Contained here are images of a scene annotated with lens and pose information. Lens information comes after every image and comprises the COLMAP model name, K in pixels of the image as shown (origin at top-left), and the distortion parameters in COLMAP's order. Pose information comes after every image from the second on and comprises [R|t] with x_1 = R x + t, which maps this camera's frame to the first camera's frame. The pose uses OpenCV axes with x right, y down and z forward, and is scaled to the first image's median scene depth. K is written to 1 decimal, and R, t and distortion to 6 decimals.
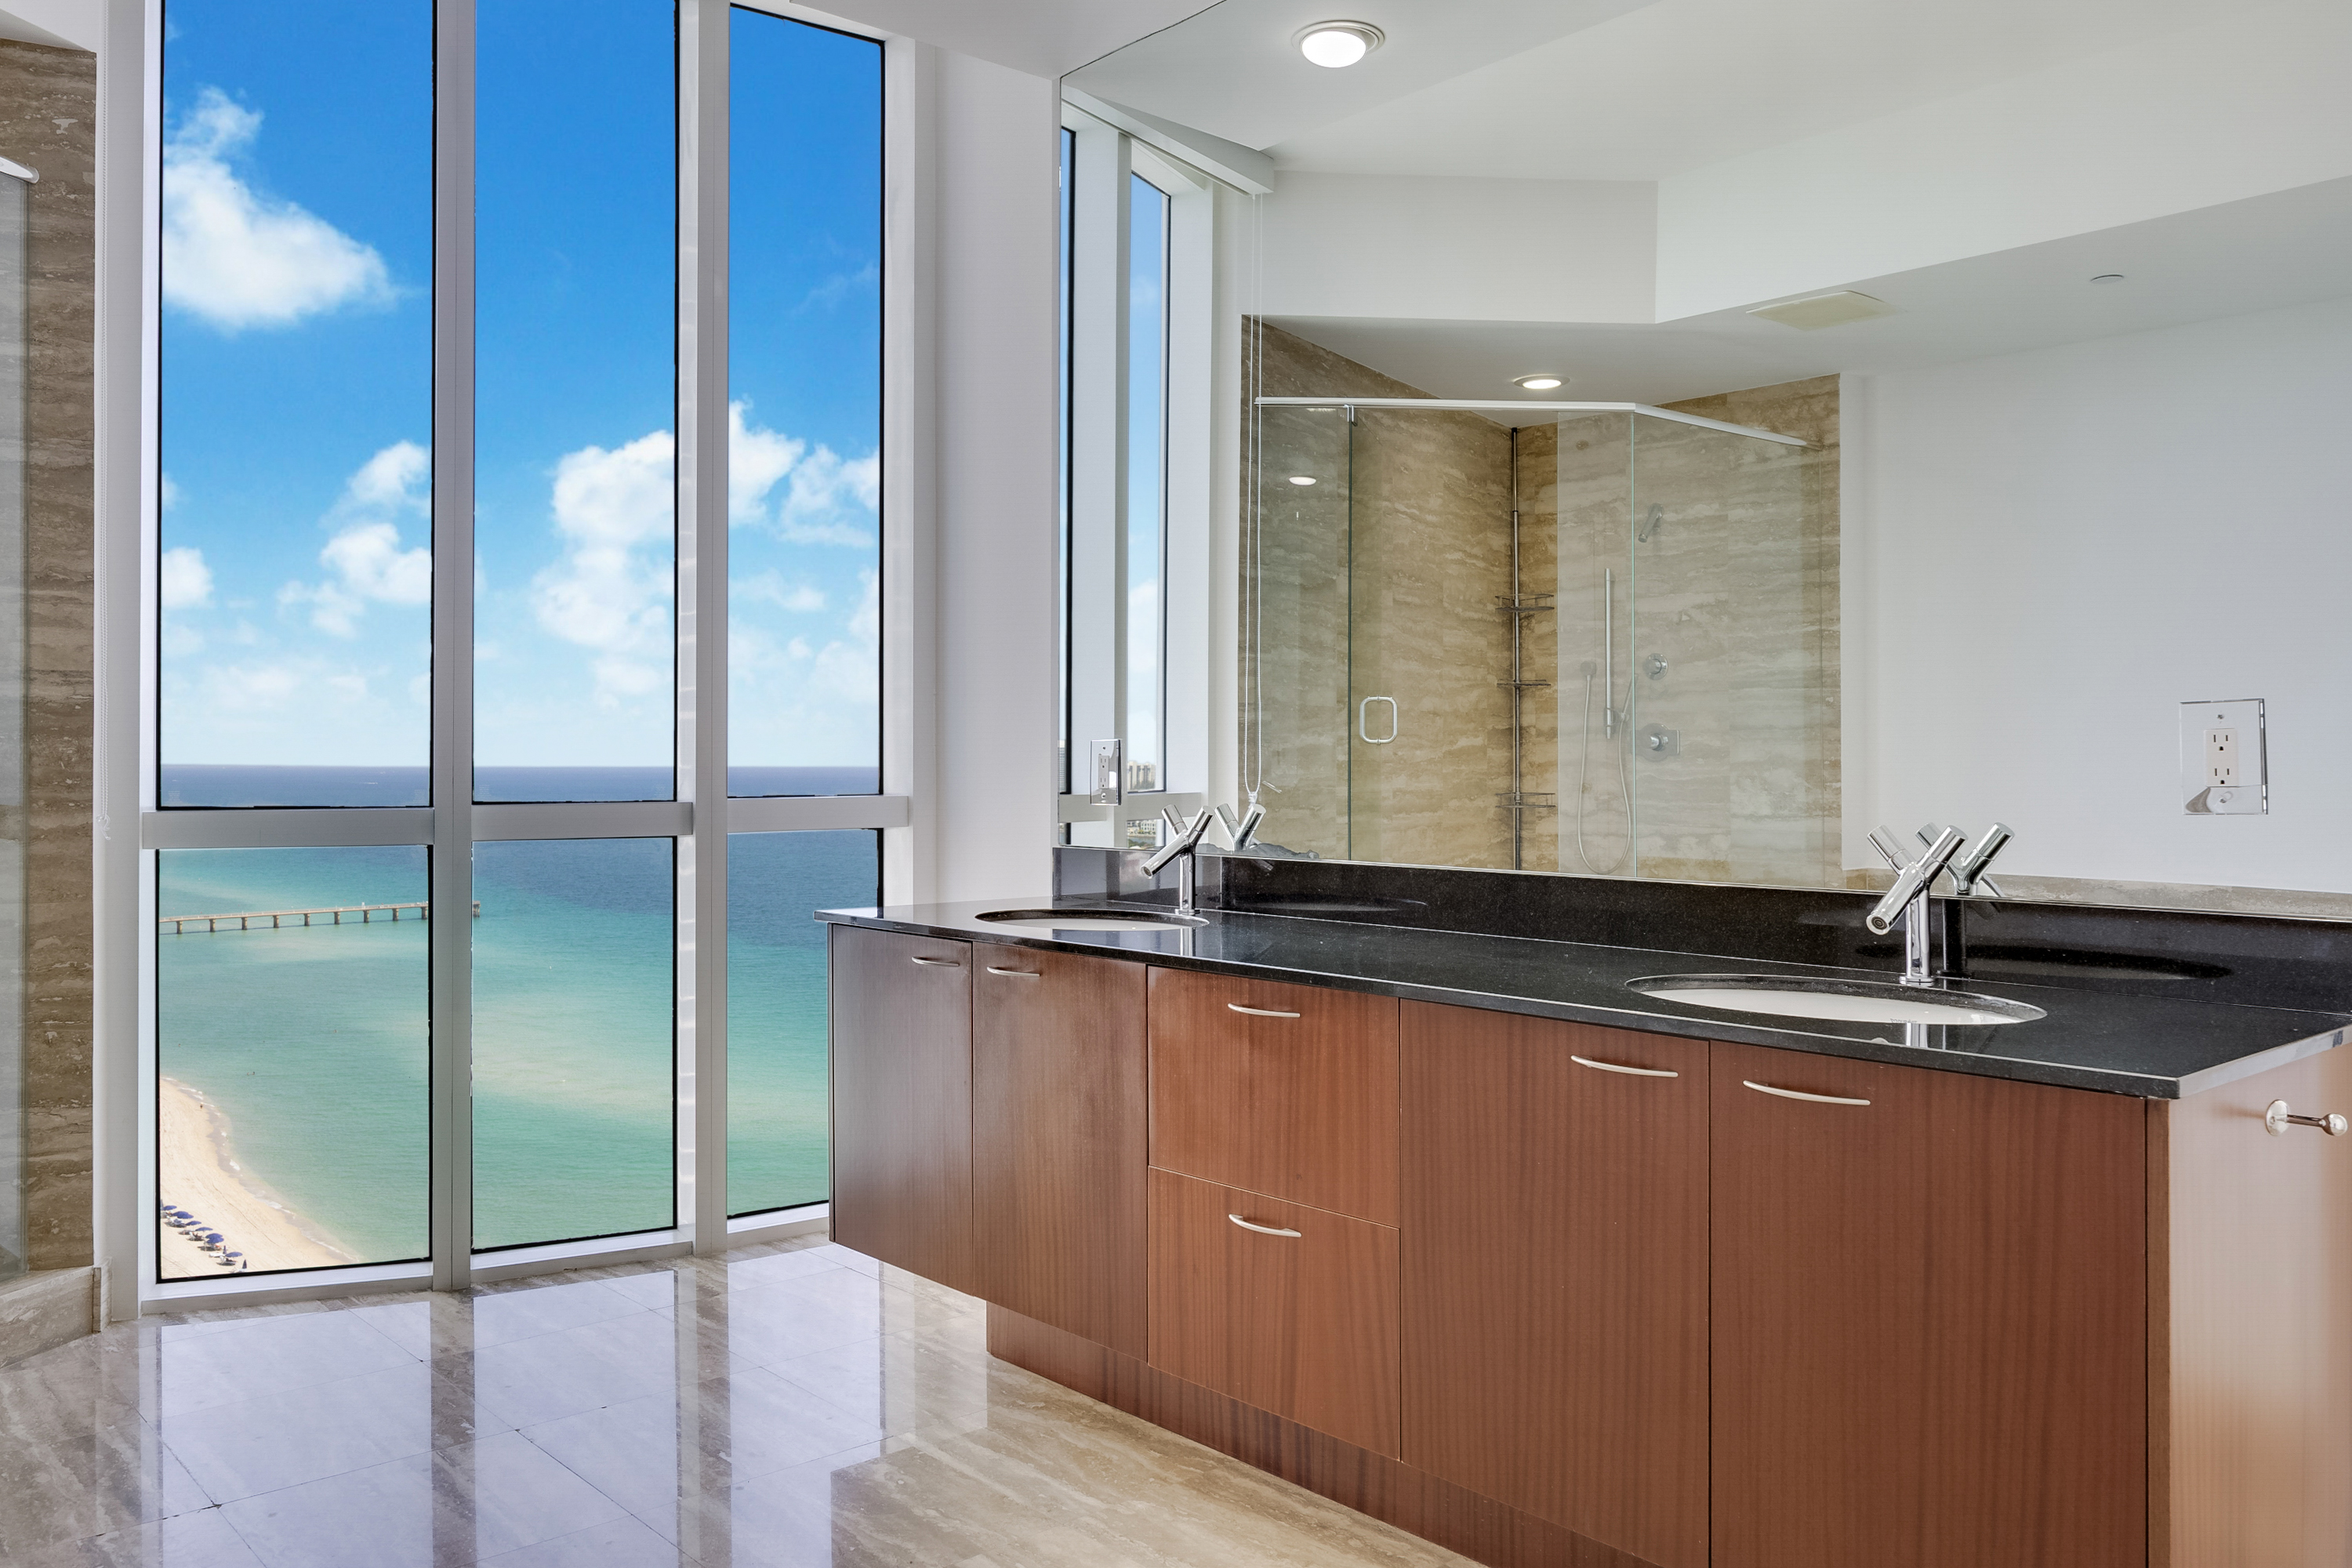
lens RADIAL K [[1818.4, 0, 1176.3], [0, 1818.4, 765.5], [0, 0, 1]] dist [0.006041, -0.007129]
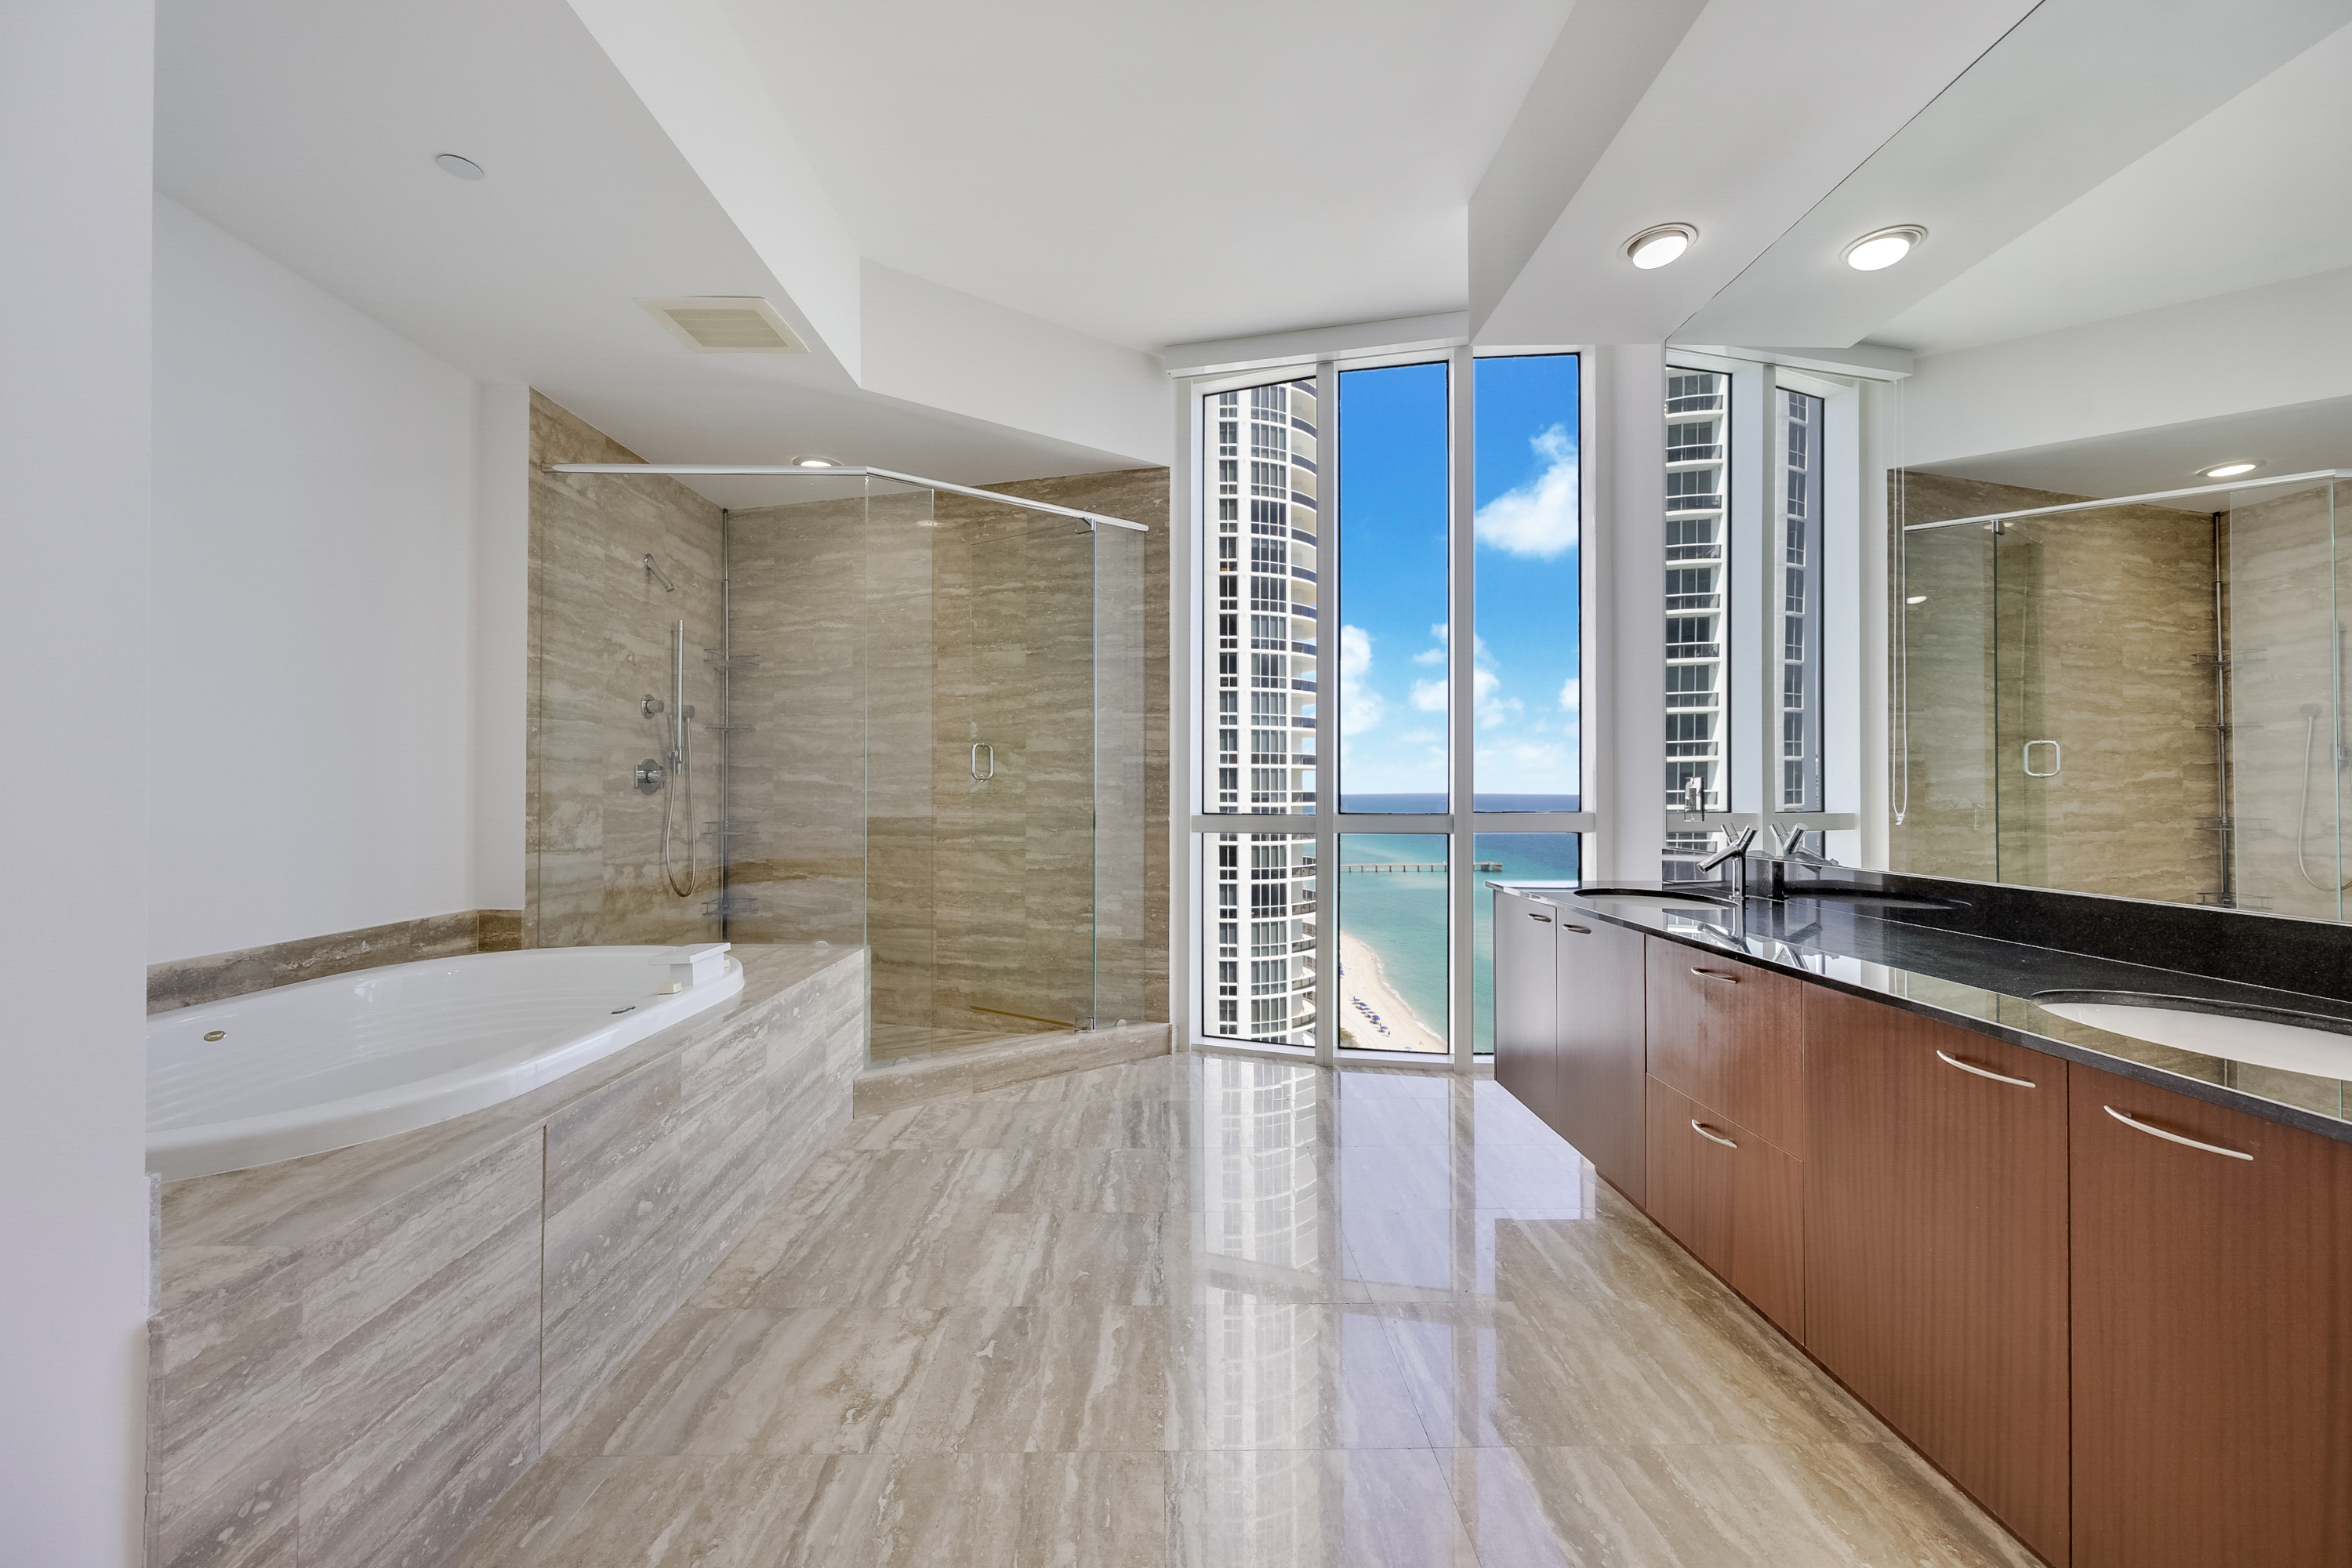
lens RADIAL K [[951.5, 0, 1198.7], [0, 951.5, 786.5], [0, 0, 1]] dist [-0.008476, 0.004939]
pose [[0.750069, -0.003216, -0.661352, 0.118243], [-0.000998, 0.999982, -0.005995, -0.000874], [0.661359, 0.005157, 0.750052, 0.109406]]
